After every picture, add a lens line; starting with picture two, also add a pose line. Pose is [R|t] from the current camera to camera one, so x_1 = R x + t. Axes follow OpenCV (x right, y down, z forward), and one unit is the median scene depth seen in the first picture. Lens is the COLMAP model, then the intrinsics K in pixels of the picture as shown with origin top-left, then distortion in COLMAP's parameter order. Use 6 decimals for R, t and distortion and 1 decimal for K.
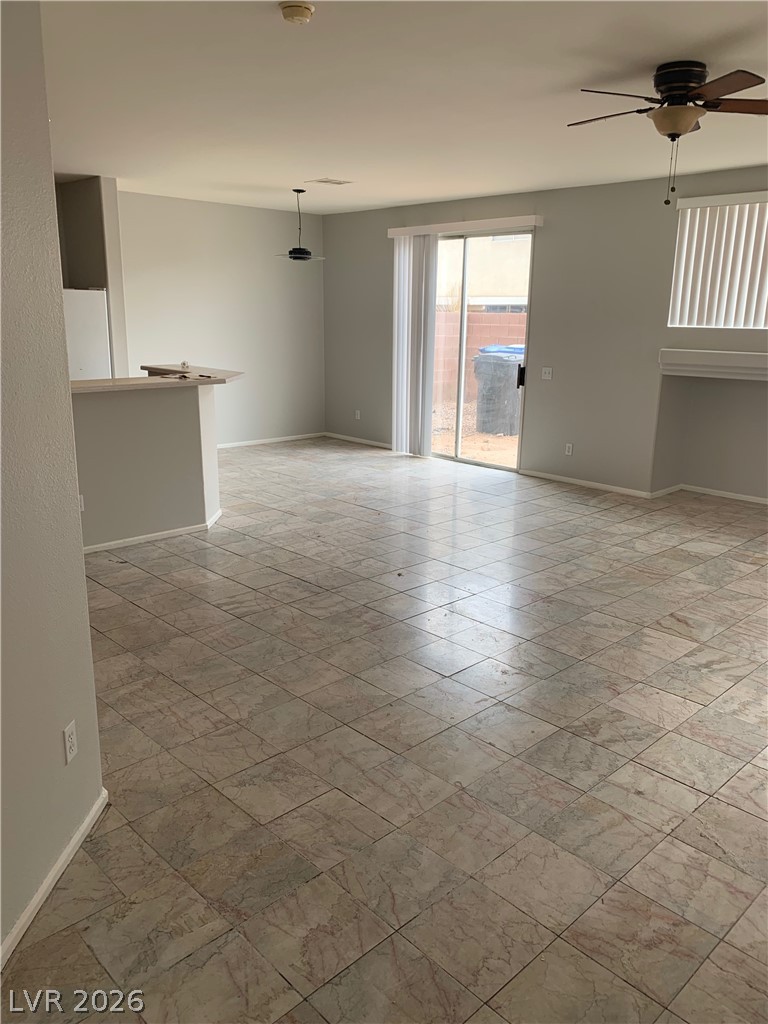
lens RADIAL K [[771.1, 0, 390.1], [0, 771.1, 516.1], [0, 0, 1]] dist [0.076662, -0.179992]
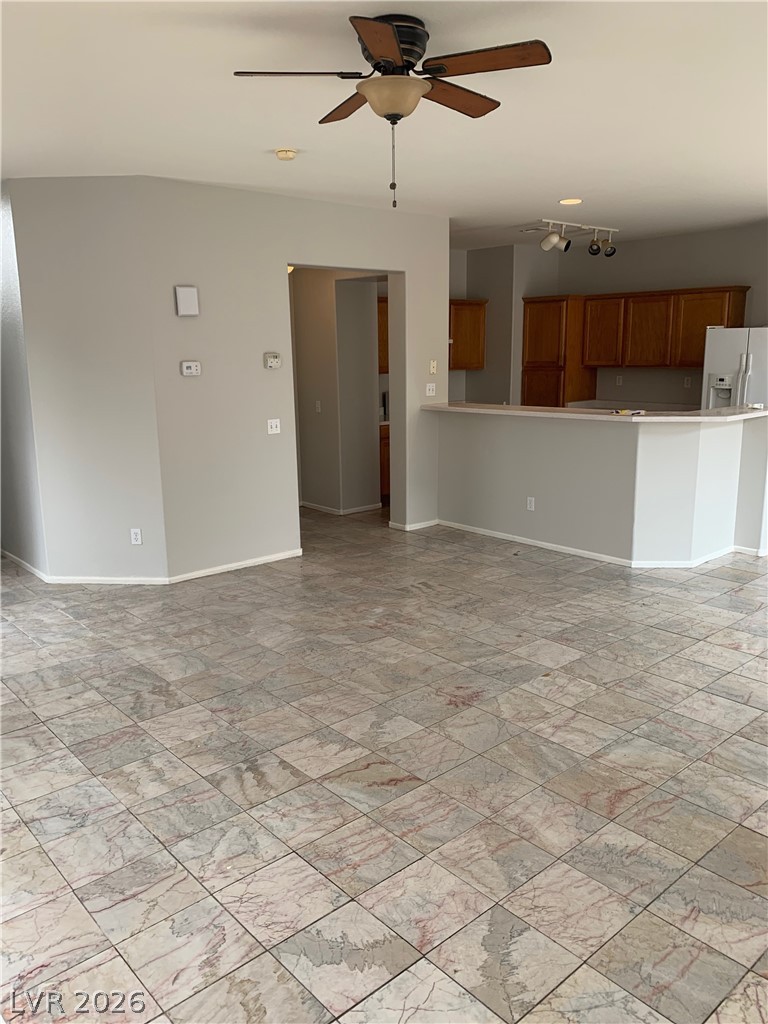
lens RADIAL K [[771.1, 0, 390.1], [0, 771.1, 516.1], [0, 0, 1]] dist [0.076662, -0.179992]
pose [[-0.031679, 0.199769, -0.979331, 0.979992], [-0.243145, 0.948848, 0.201416, -0.226724], [0.969473, 0.244500, 0.018514, 0.891571]]
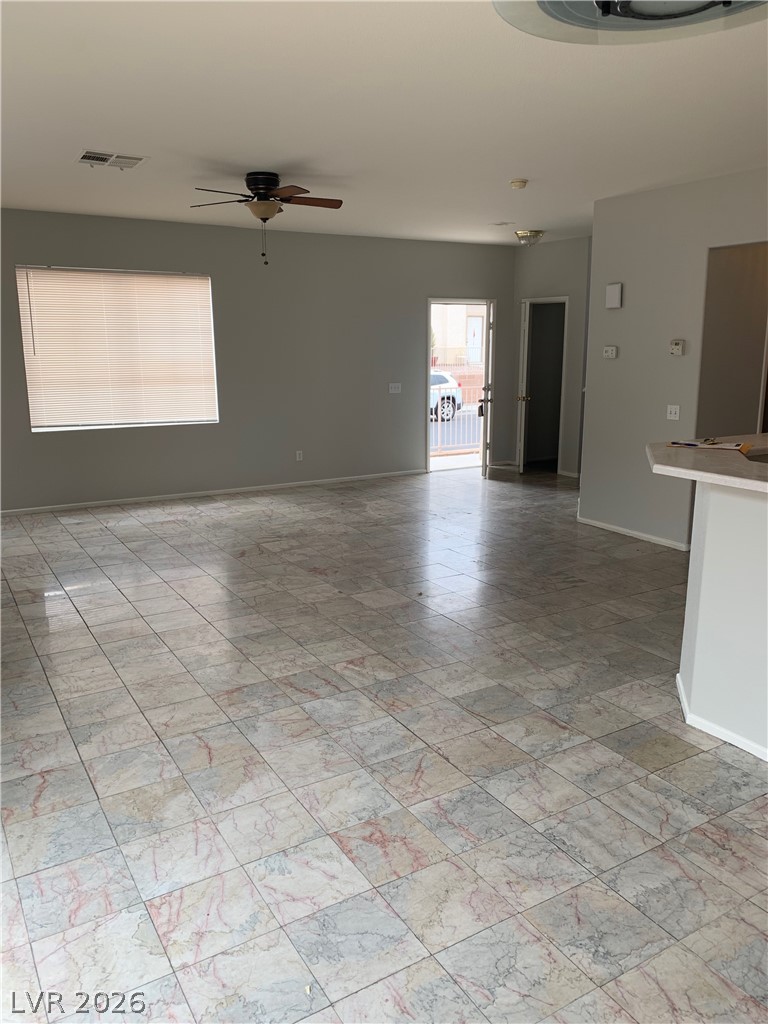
lens RADIAL K [[786.5, 0, 384.0], [0, 786.5, 512.0], [0, 0, 1]] dist [0.142280, -0.190233]
pose [[-0.974851, -0.059576, 0.214749, -0.177602], [0.044814, 0.891520, 0.450759, -0.553817], [-0.218307, 0.449047, -0.866429, 2.085218]]
